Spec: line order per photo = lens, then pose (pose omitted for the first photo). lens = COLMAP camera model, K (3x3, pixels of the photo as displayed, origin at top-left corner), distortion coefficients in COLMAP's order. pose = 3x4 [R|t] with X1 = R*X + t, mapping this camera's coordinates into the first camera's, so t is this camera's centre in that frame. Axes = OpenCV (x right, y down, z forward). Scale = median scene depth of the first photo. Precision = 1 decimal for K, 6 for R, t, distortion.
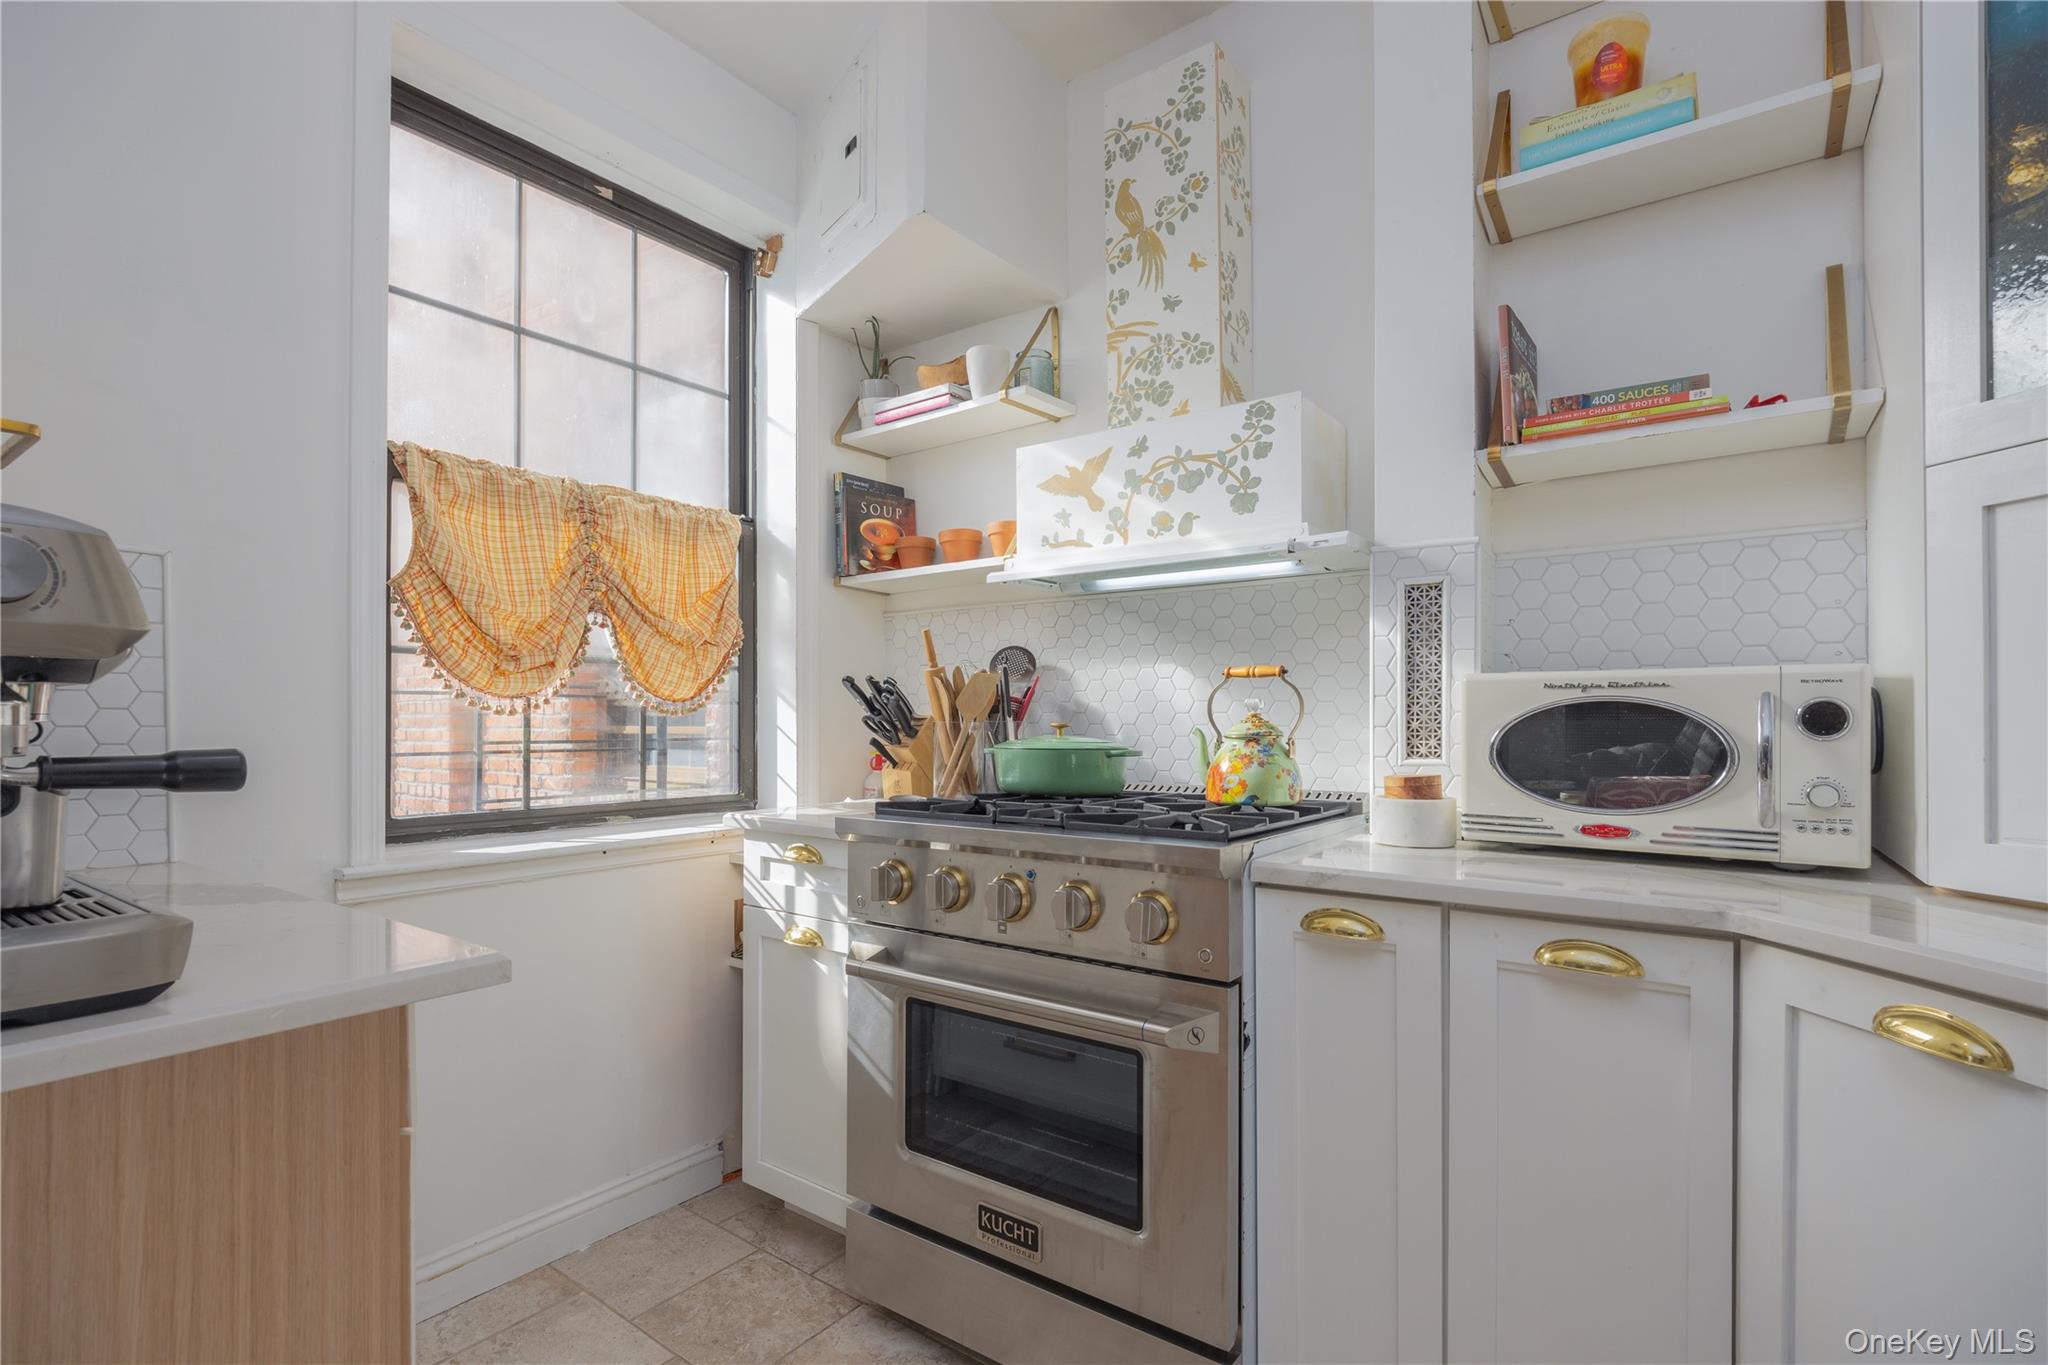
lens RADIAL K [[948.4, 0, 1007.5], [0, 948.4, 722.9], [0, 0, 1]] dist [-0.006151, -0.002070]
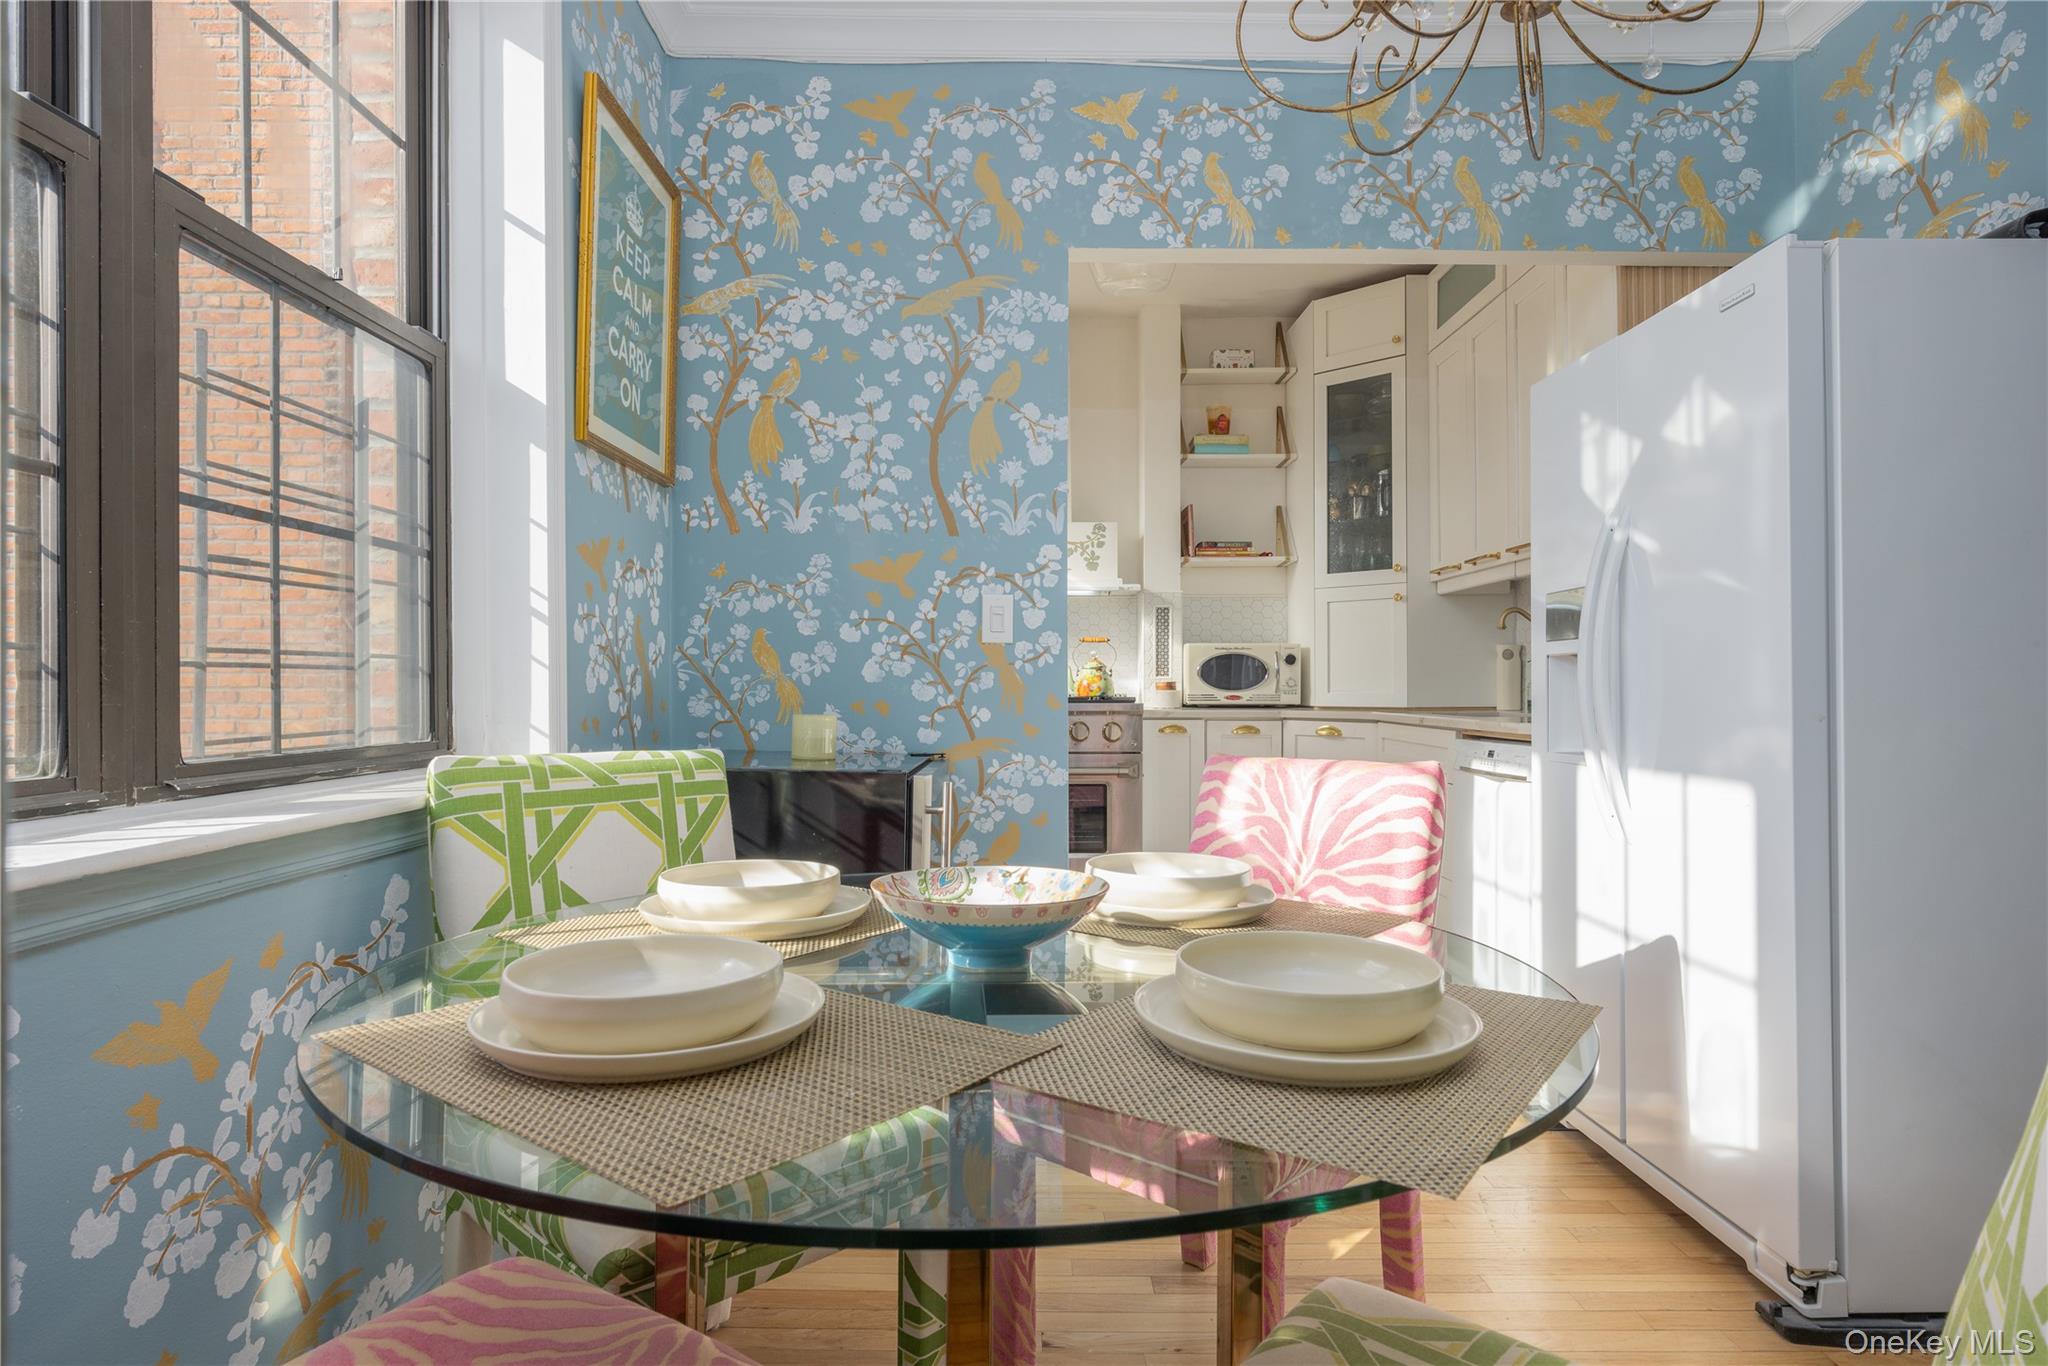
lens RADIAL K [[1086.9, 0, 1032.3], [0, 1086.9, 687.2], [0, 0, 1]] dist [-0.003698, -0.000136]
pose [[0.798051, -0.000508, 0.602590, -1.474131], [0.002079, 0.999996, -0.001910, 0.066436], [-0.602587, 0.002777, 0.798048, -1.025078]]
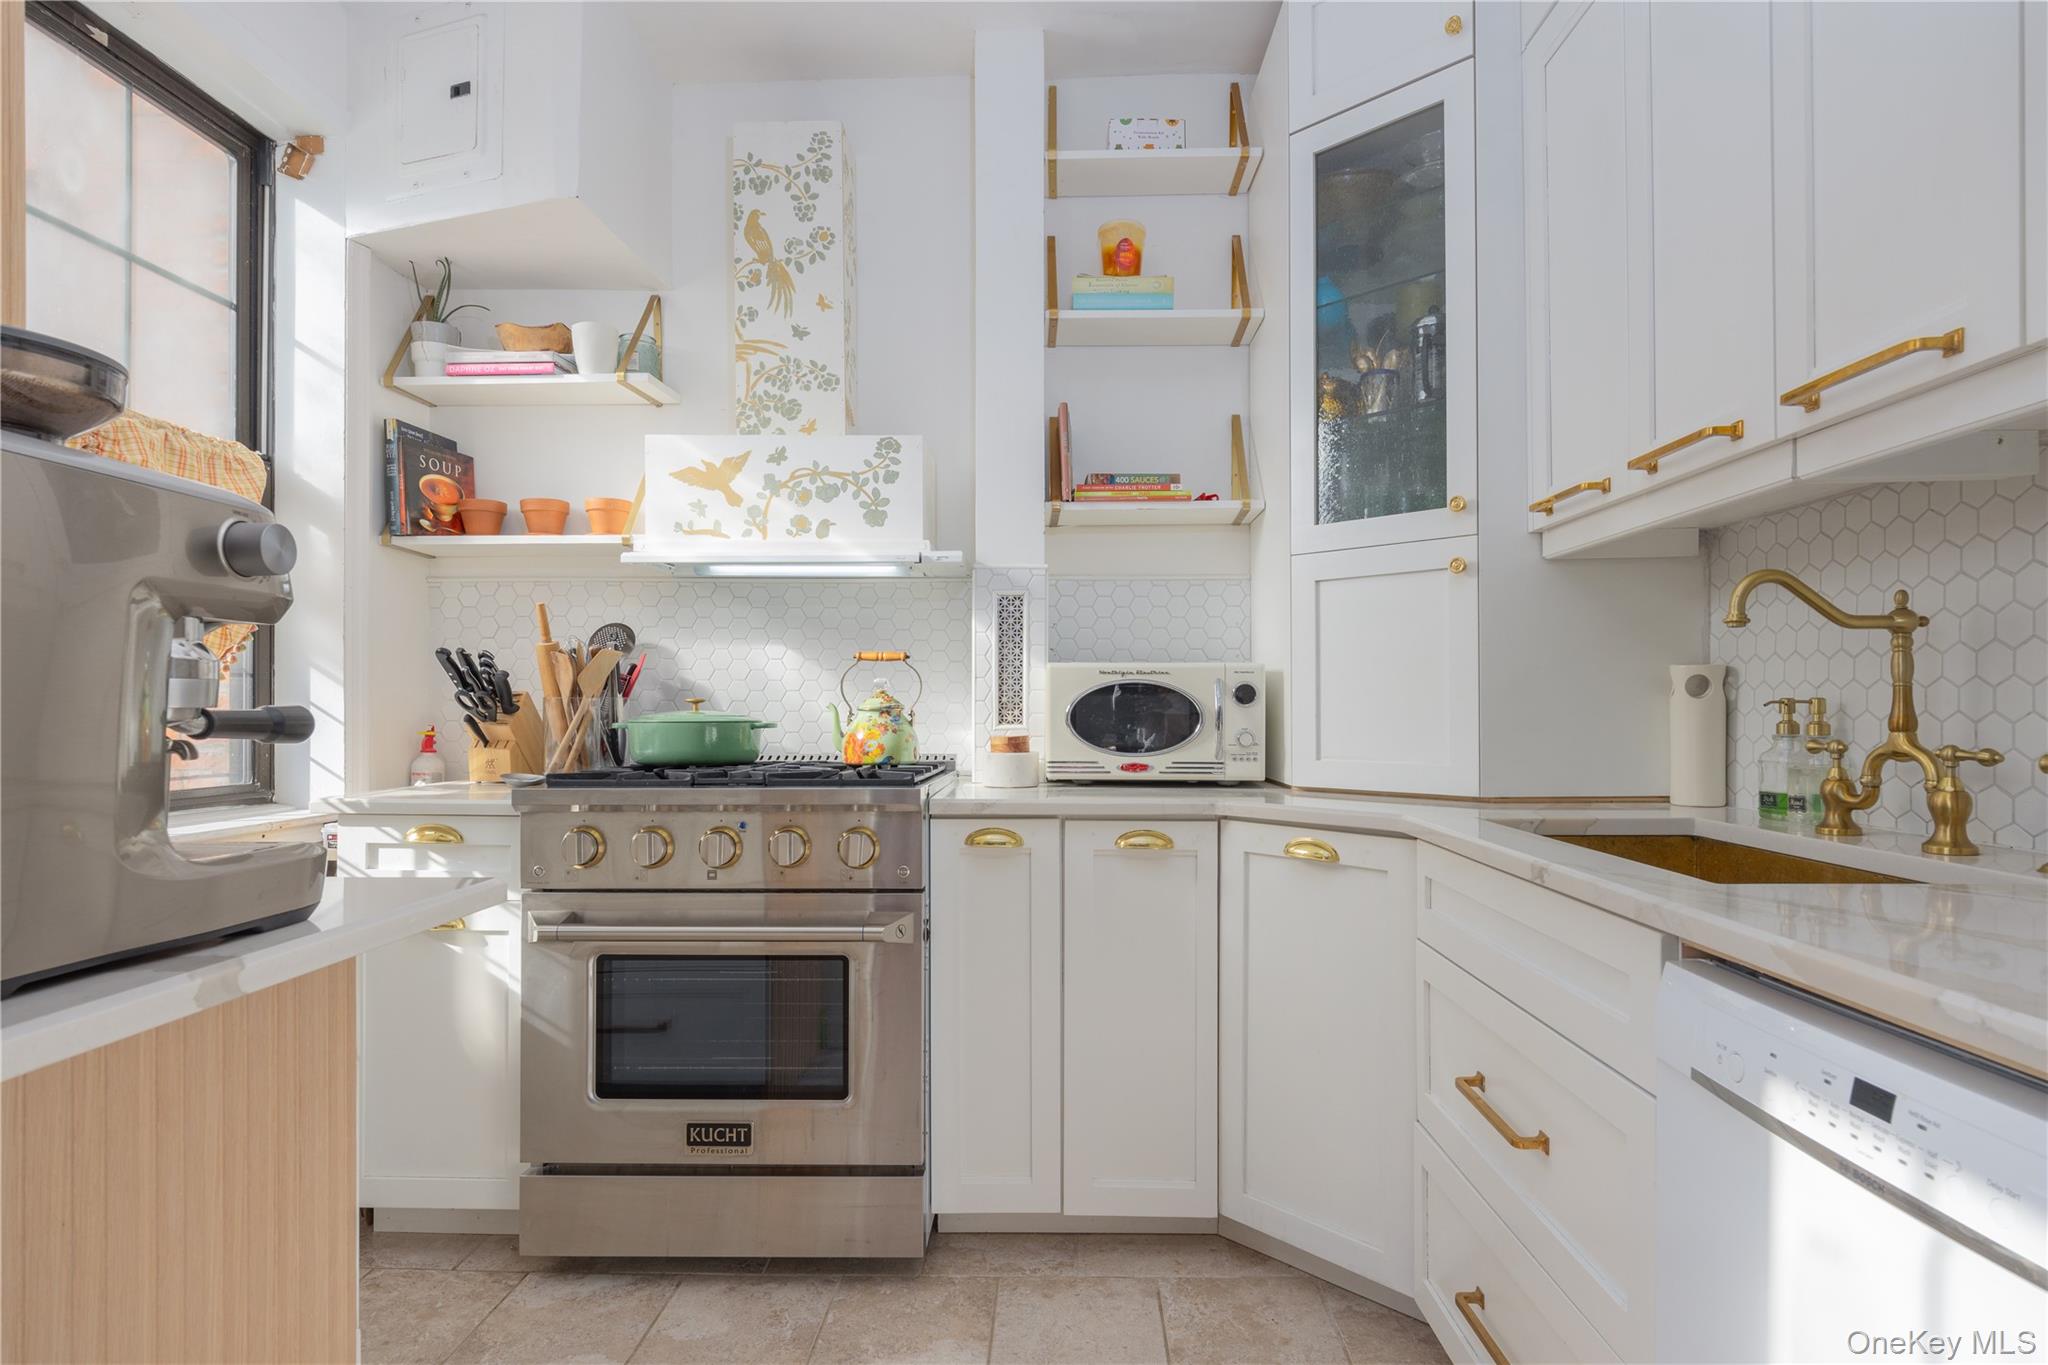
lens RADIAL K [[1060.4, 0, 1044.2], [0, 1060.4, 716.4], [0, 0, 1]] dist [-0.018600, 0.001109]
pose [[0.812944, -0.004274, 0.582326, -0.374882], [0.001490, 0.999985, 0.005259, 0.017093], [-0.582340, -0.003408, 0.812938, -0.239871]]
